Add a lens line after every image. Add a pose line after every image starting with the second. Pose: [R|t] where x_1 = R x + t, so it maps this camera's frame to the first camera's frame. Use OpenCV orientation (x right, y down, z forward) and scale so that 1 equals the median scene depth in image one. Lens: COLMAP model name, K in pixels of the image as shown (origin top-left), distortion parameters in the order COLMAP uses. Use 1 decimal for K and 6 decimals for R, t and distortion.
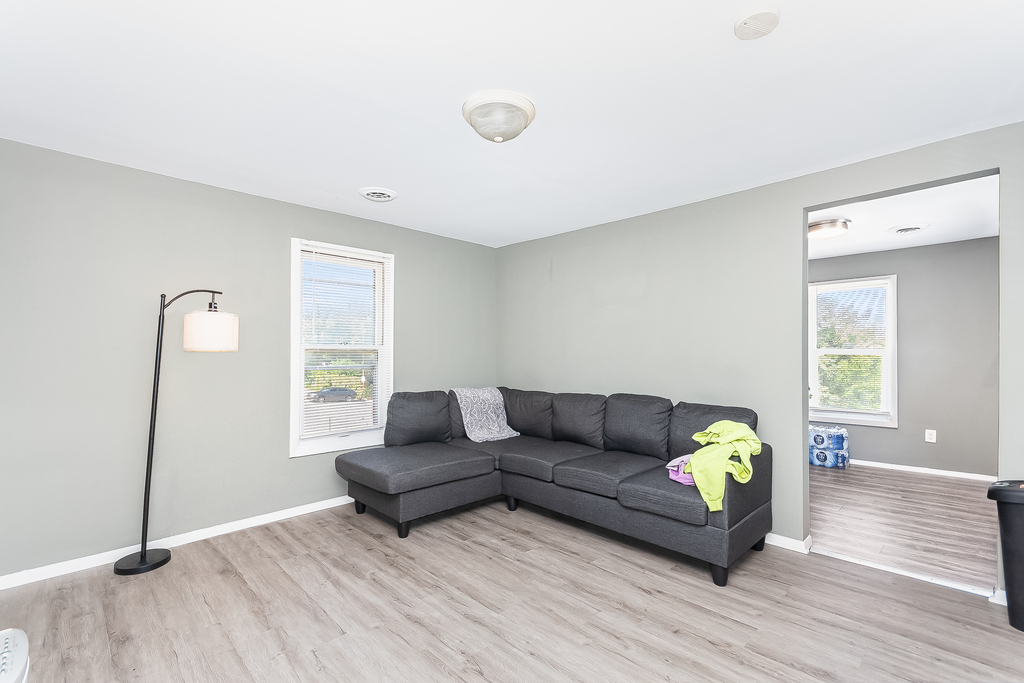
lens RADIAL K [[452.4, 0, 512.8], [0, 452.4, 346.0], [0, 0, 1]] dist [0.004741, -0.000179]
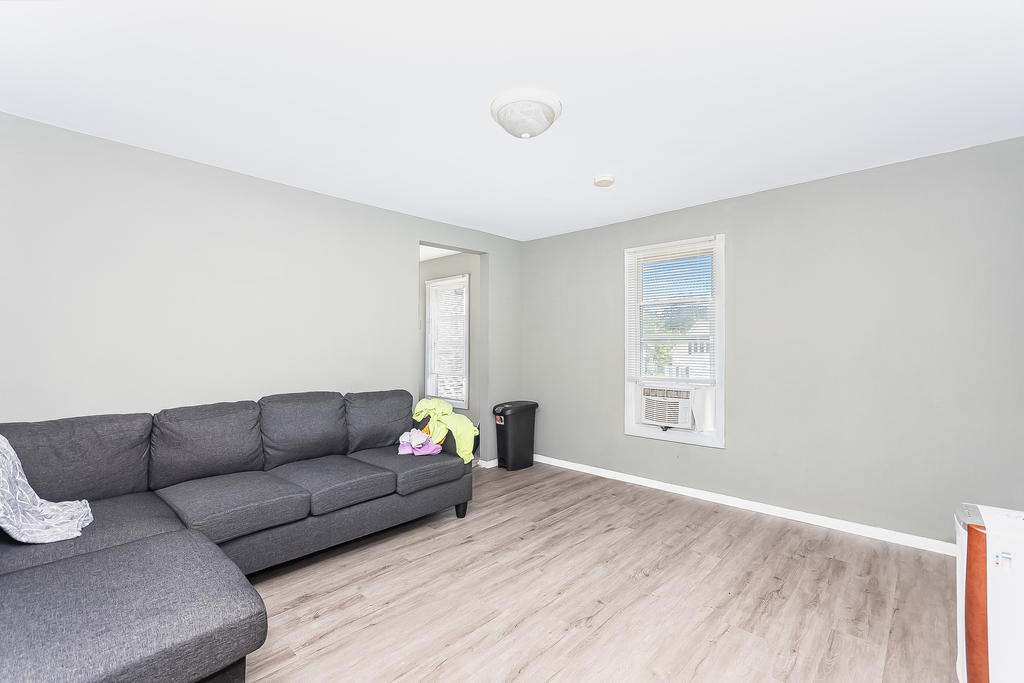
lens RADIAL K [[452.4, 0, 516.1], [0, 452.4, 342.9], [0, 0, 1]] dist [0.004741, -0.000179]
pose [[-0.055204, 0.009357, 0.998431, -0.893801], [-0.015253, 0.999832, -0.010213, 0.019969], [-0.998359, -0.015793, -0.055052, 0.915699]]
